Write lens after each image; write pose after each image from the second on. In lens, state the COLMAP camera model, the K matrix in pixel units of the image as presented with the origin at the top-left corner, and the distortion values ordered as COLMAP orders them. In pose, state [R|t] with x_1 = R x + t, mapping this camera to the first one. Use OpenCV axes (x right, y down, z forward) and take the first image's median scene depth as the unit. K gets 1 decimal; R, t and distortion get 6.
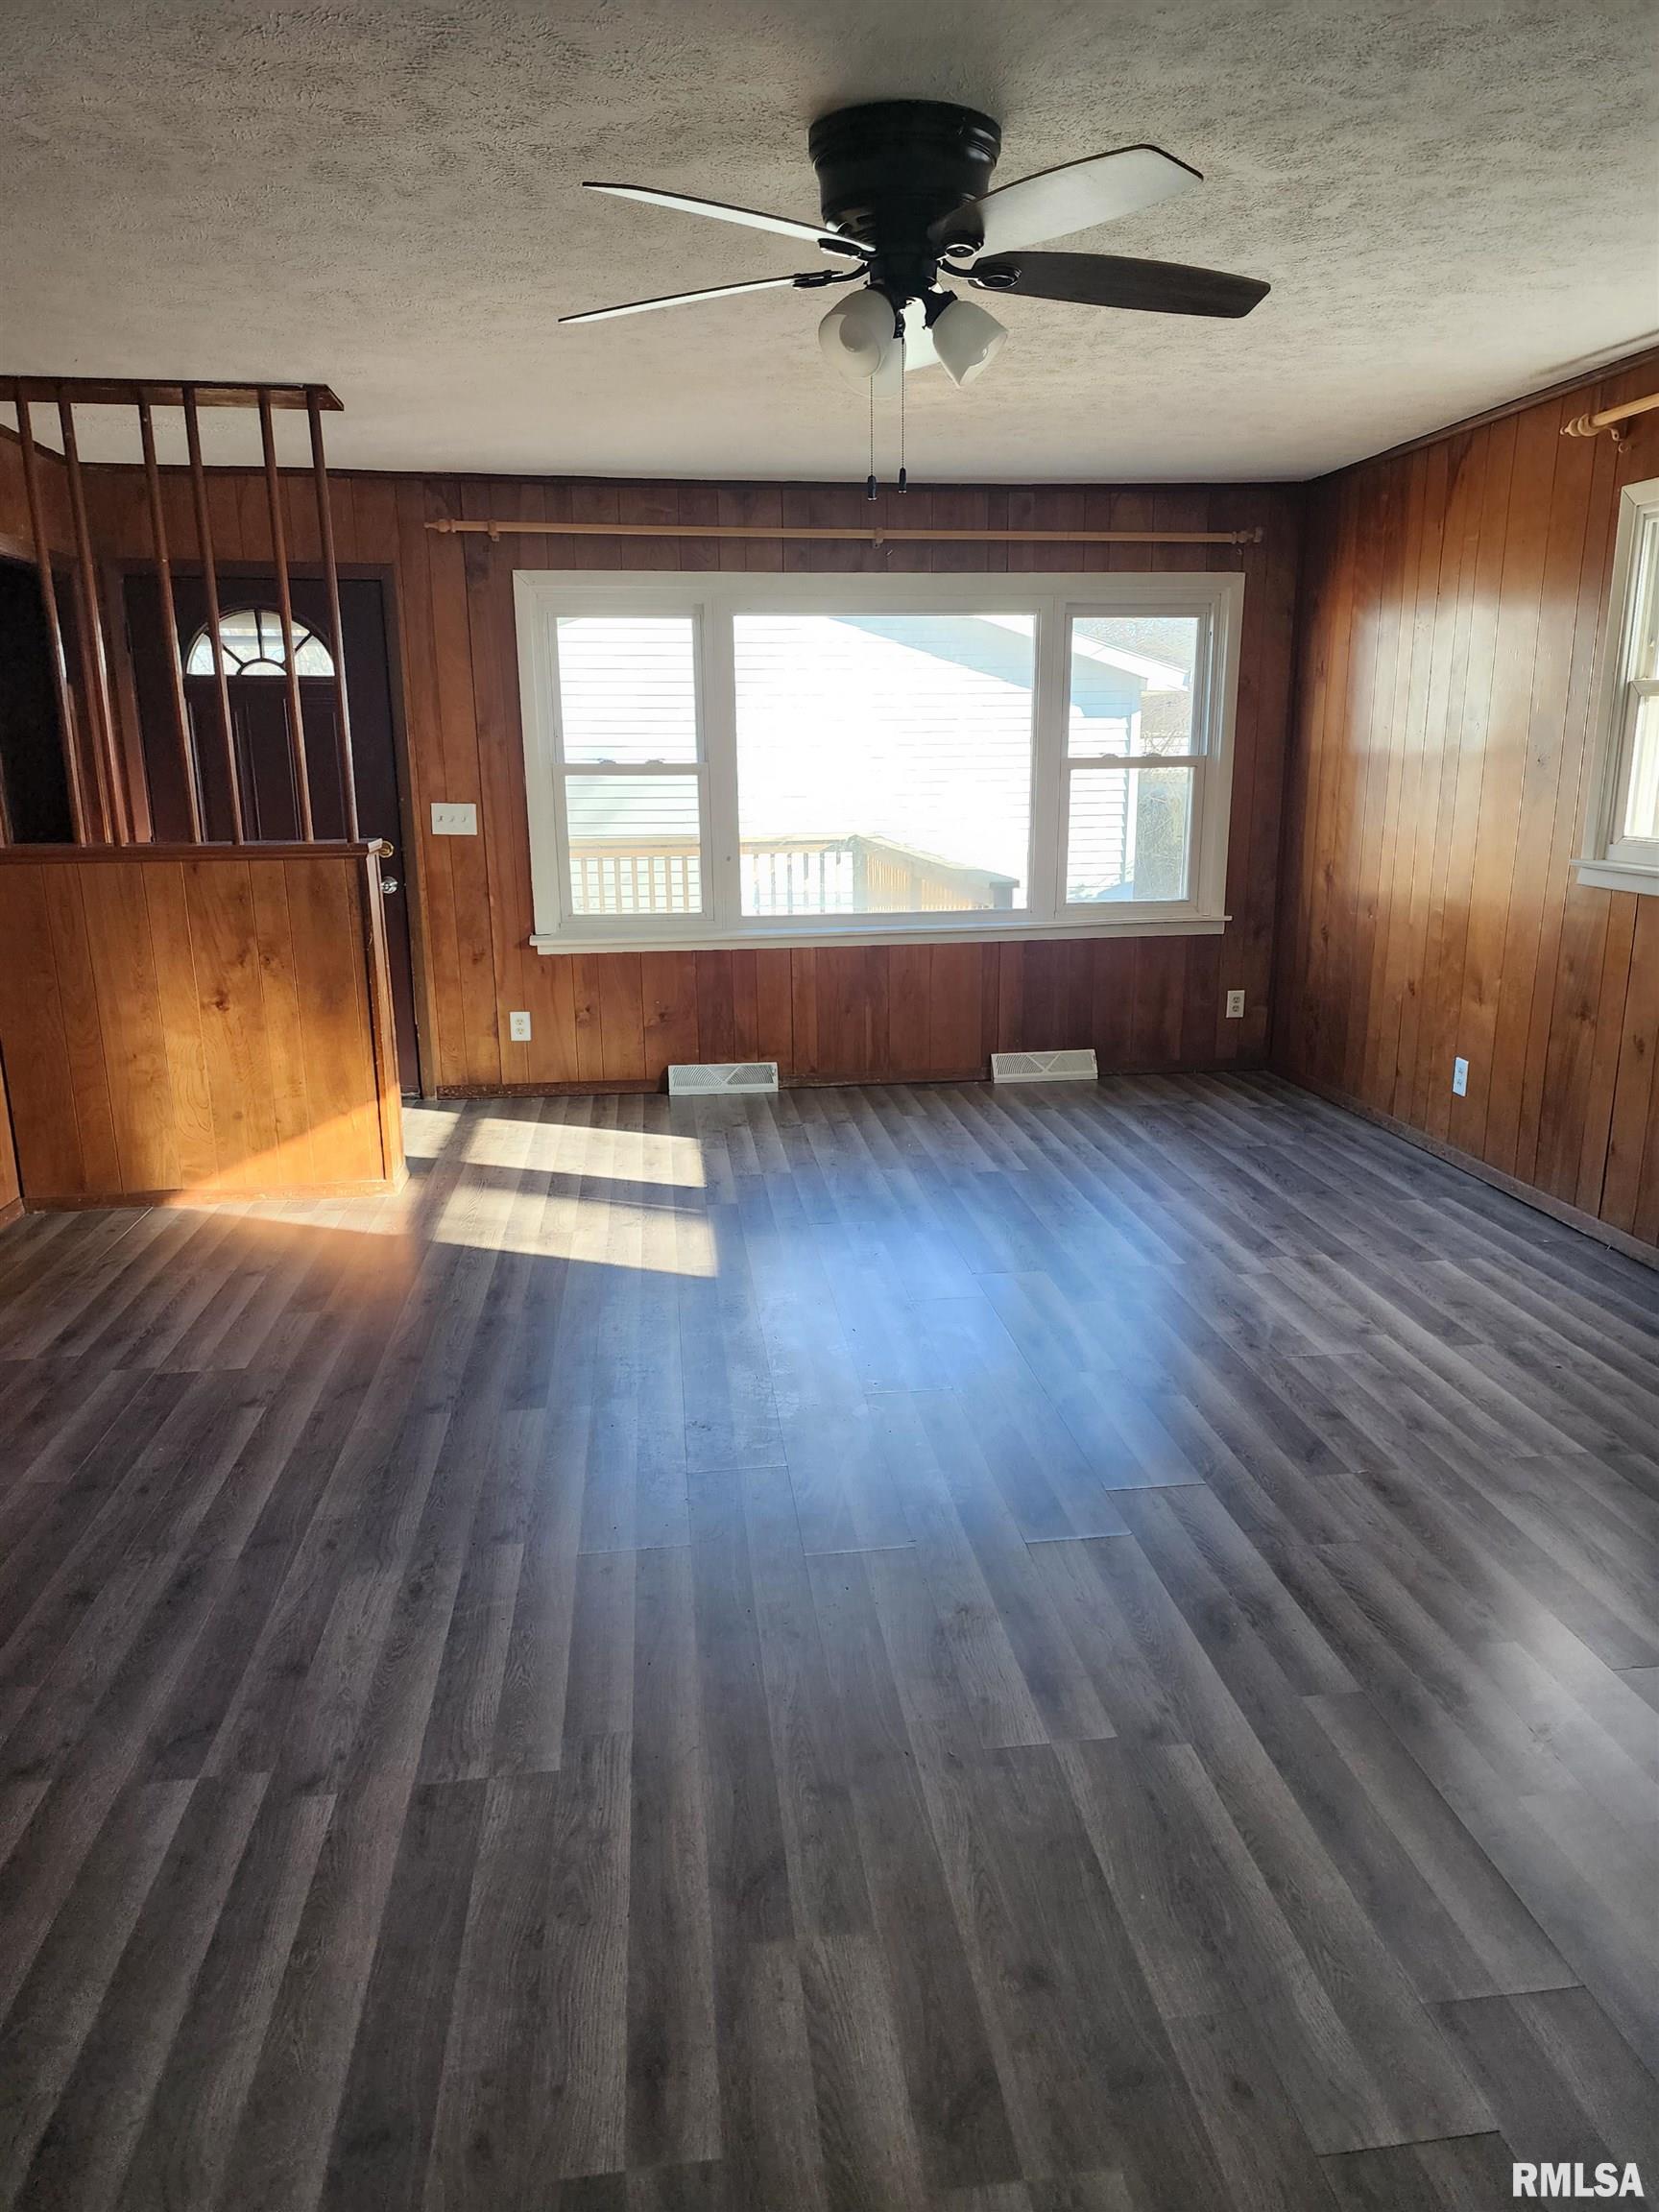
lens RADIAL K [[1471.2, 0, 837.4], [0, 1471.2, 1096.5], [0, 0, 1]] dist [0.010361, 0.000097]
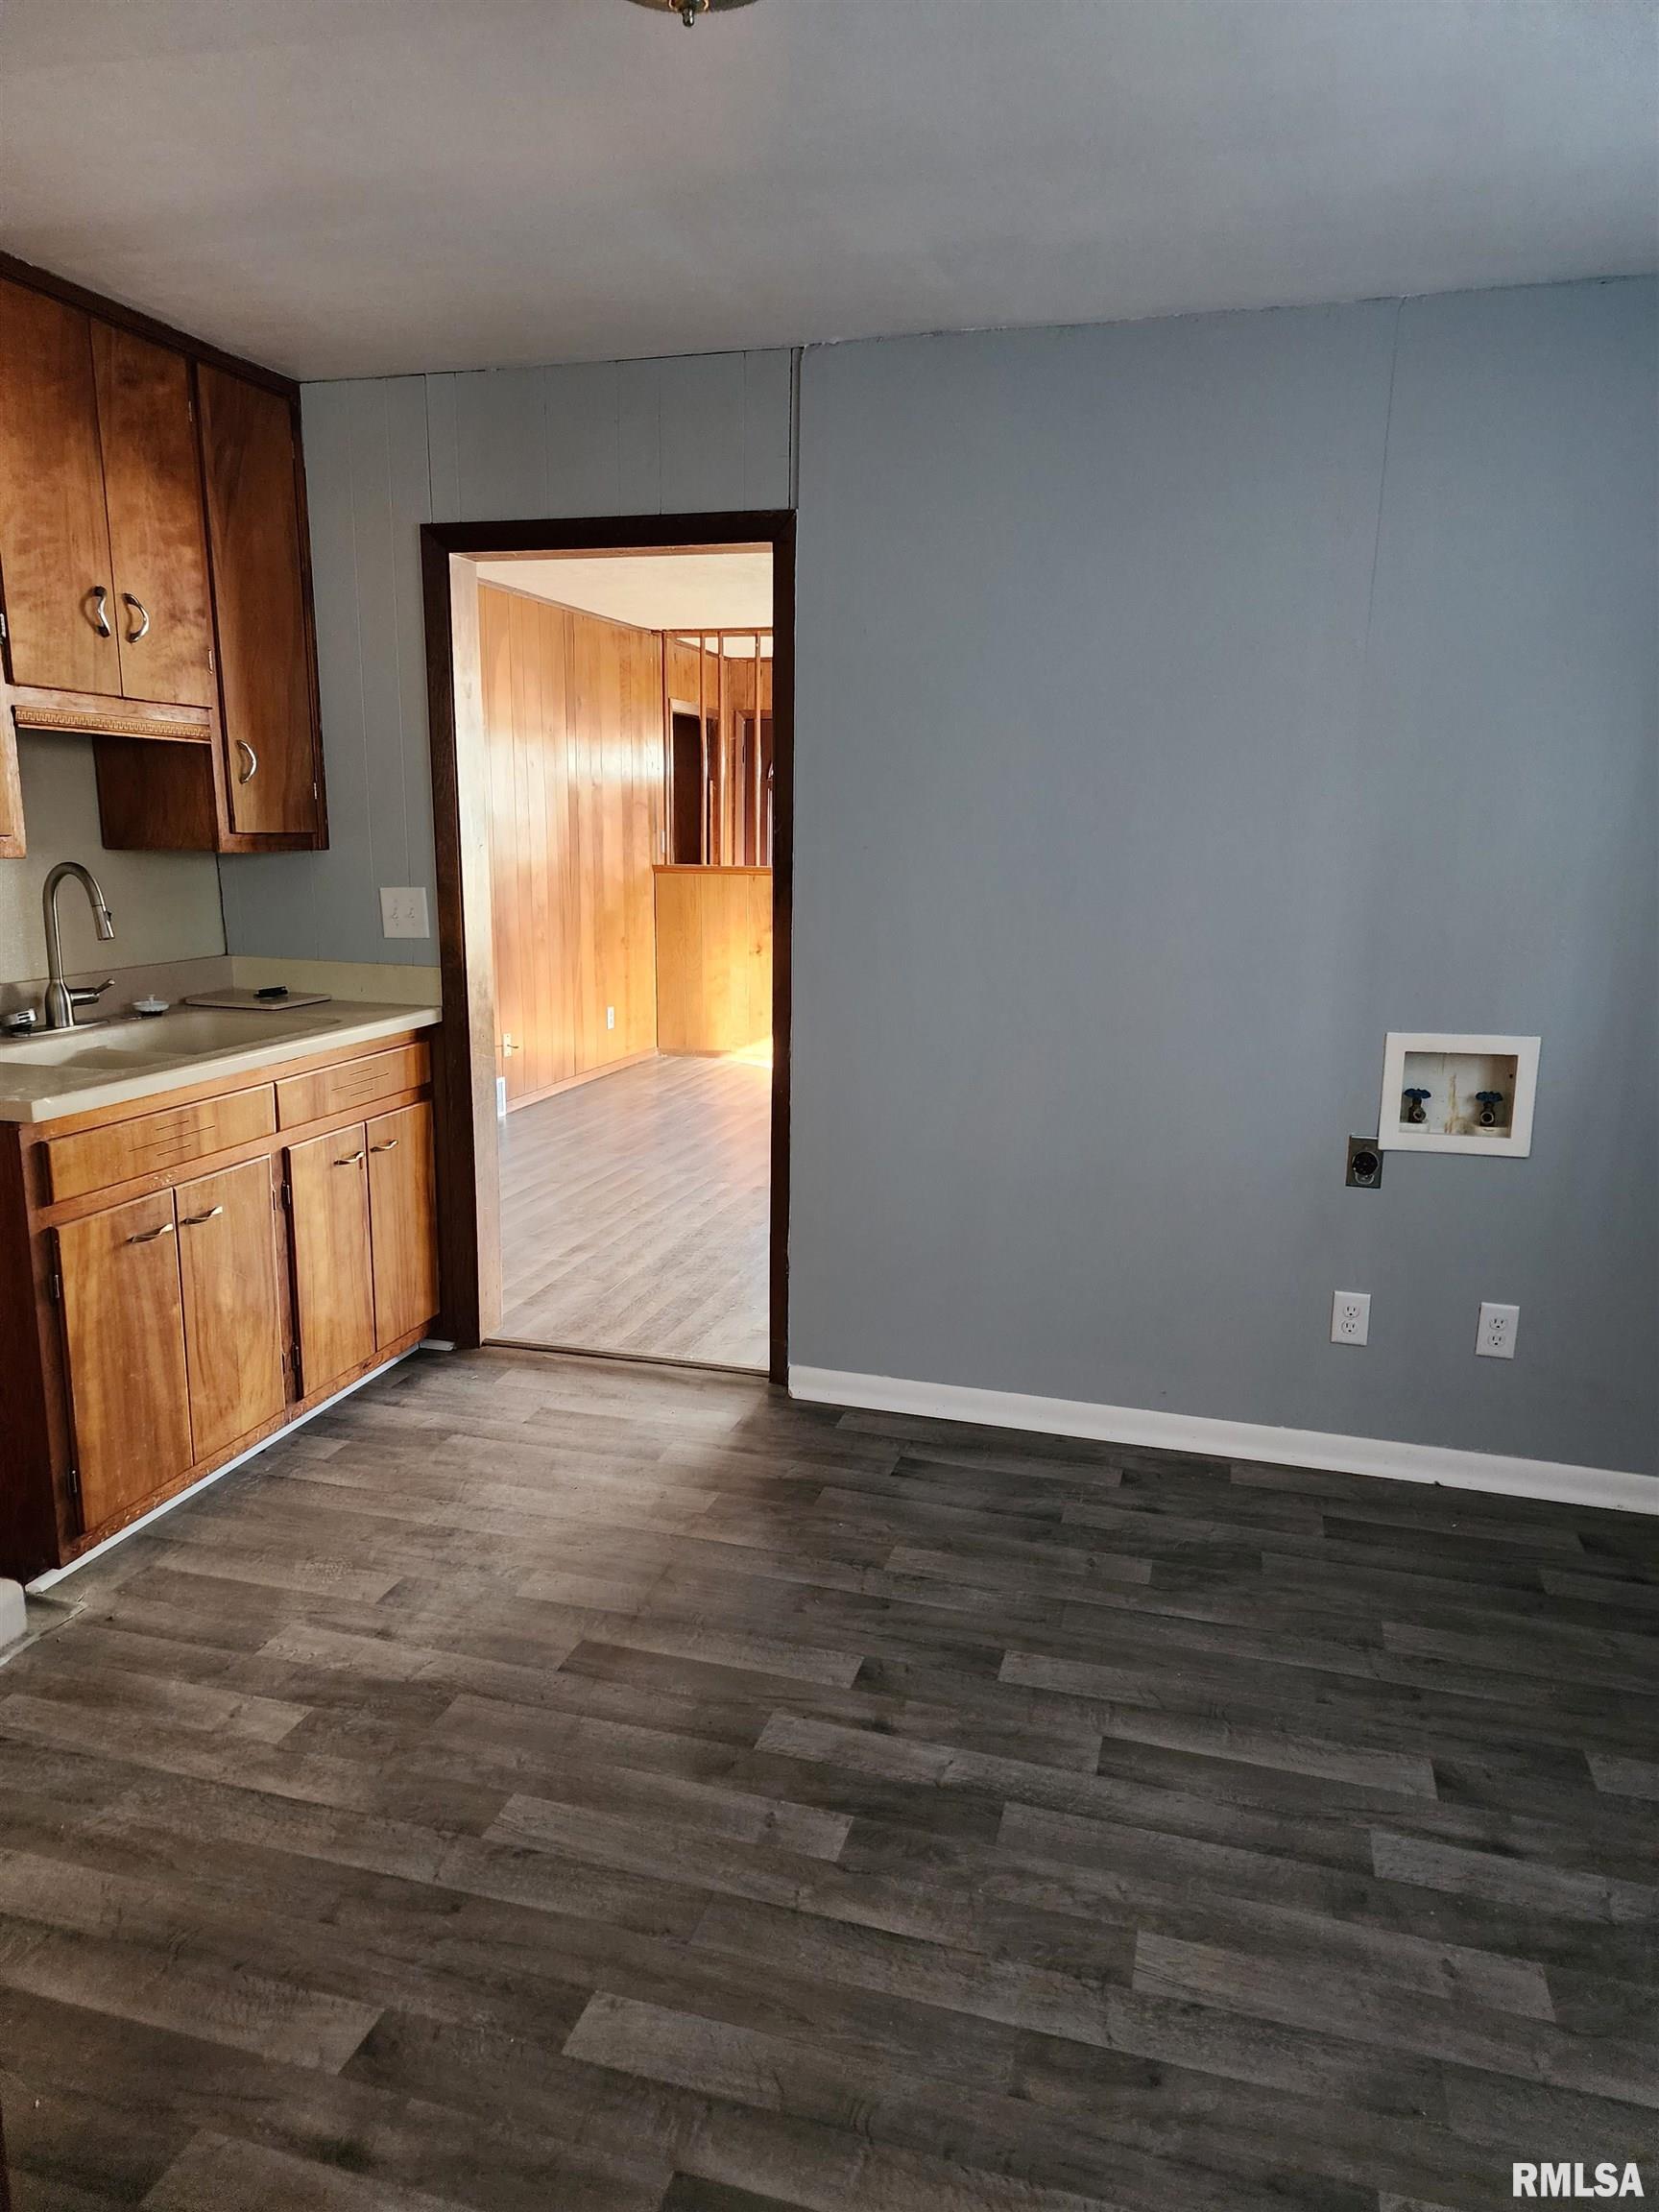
lens RADIAL K [[1471.2, 0, 826.2], [0, 1471.2, 1110.9], [0, 0, 1]] dist [0.010361, 0.000097]
pose [[0.918449, 0.097244, -0.383399, 0.393877], [-0.107282, 0.994217, -0.004829, 0.137716], [0.380712, 0.045567, 0.923570, -0.681158]]
